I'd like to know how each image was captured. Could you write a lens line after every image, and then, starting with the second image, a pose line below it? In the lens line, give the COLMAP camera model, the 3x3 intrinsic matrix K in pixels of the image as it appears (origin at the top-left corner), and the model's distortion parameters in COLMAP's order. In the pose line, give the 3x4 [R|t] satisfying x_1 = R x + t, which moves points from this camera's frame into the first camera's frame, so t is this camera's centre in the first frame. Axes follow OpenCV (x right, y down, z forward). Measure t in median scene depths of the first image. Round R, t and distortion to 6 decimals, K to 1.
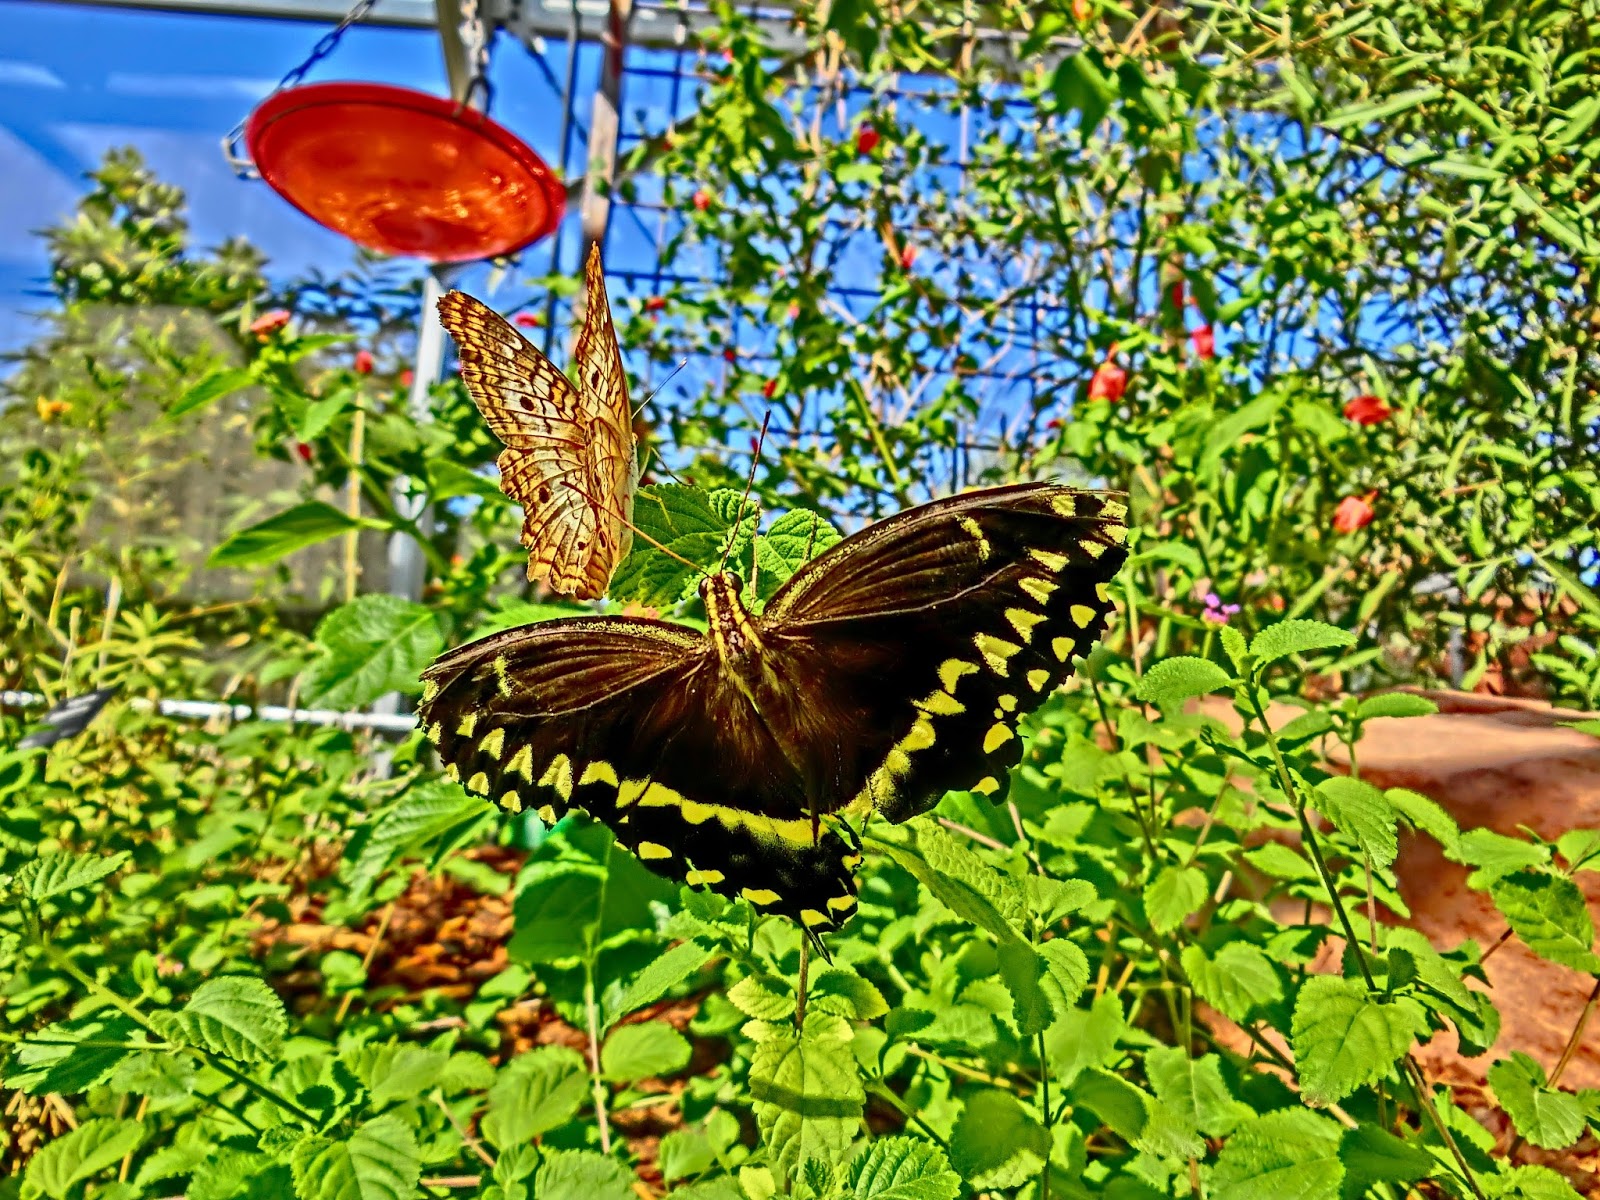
lens RADIAL K [[1441.2, 0, 832.4], [0, 1441.2, 626.6], [0, 0, 1]] dist [-0.098544, 0.127906]
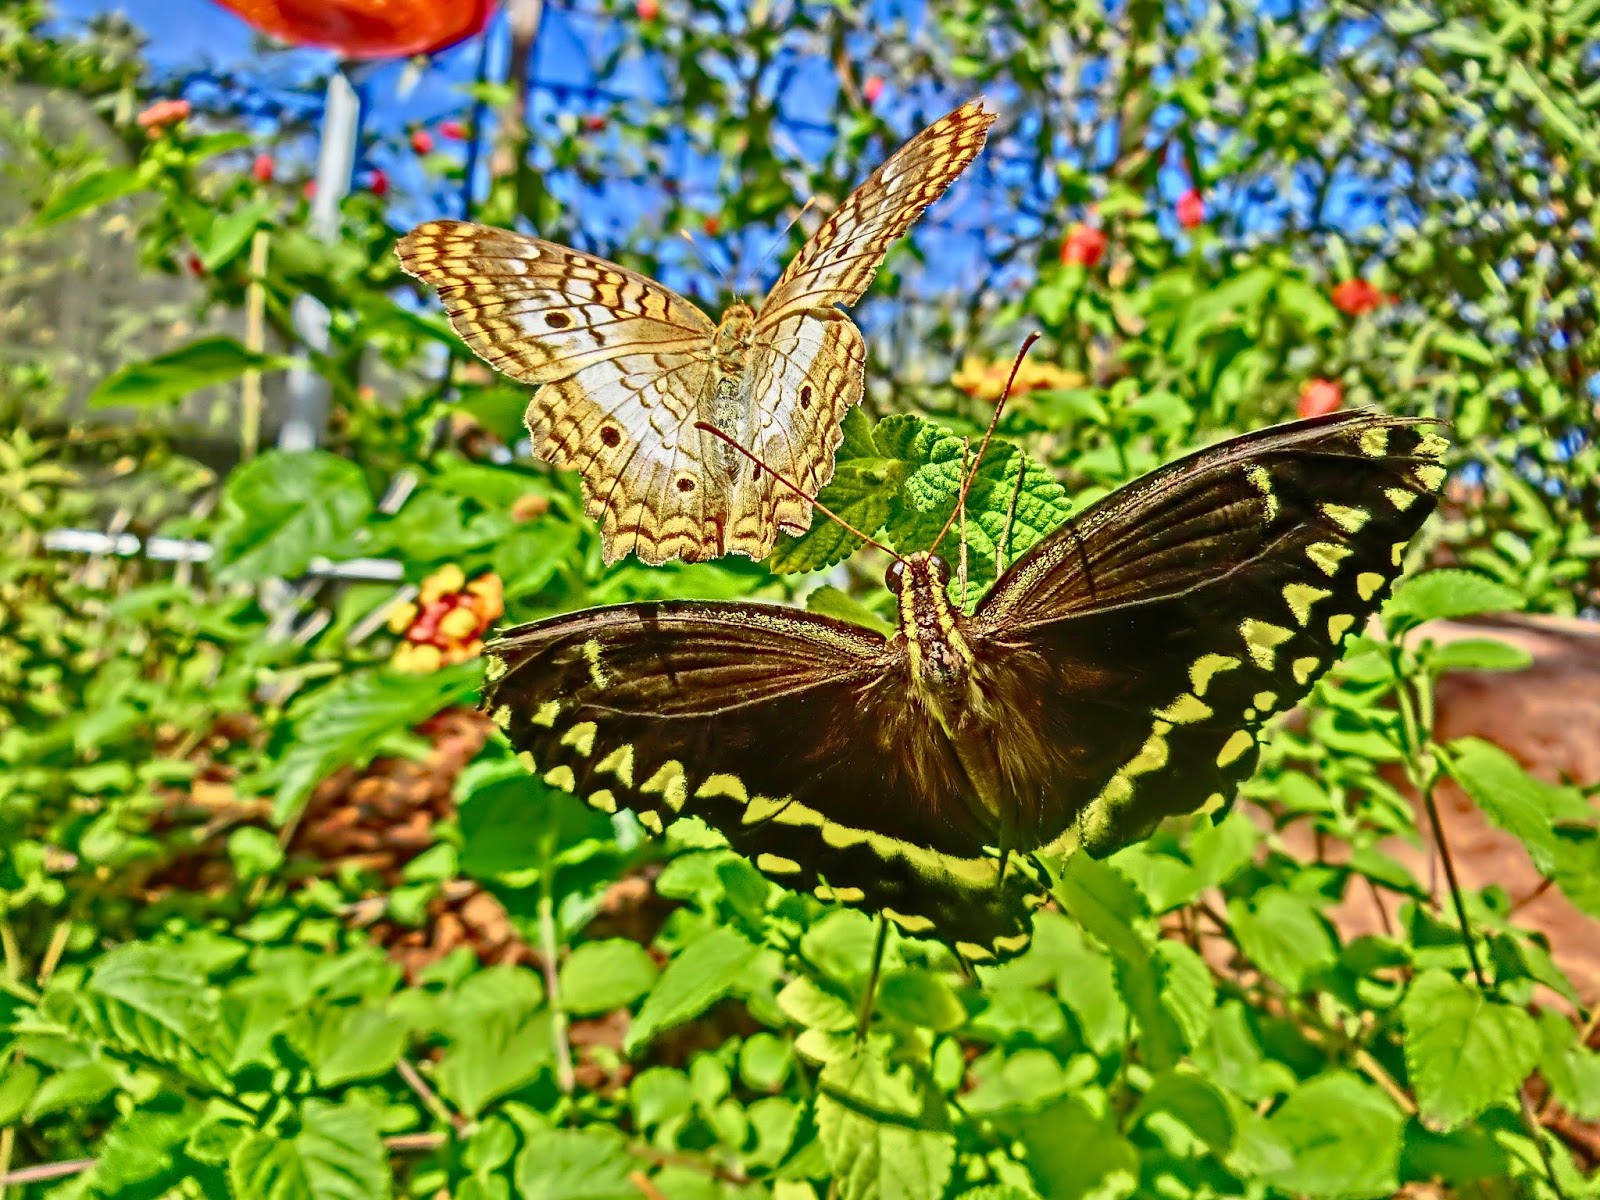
lens RADIAL K [[1293.5, 0, 802.7], [0, 1293.5, 644.9], [0, 0, 1]] dist [-0.091626, 0.063647]
pose [[0.993840, 0.034086, 0.105450, -0.067463], [-0.049508, 0.987856, 0.147276, -0.023494], [-0.099150, -0.151590, 0.983458, 0.142427]]
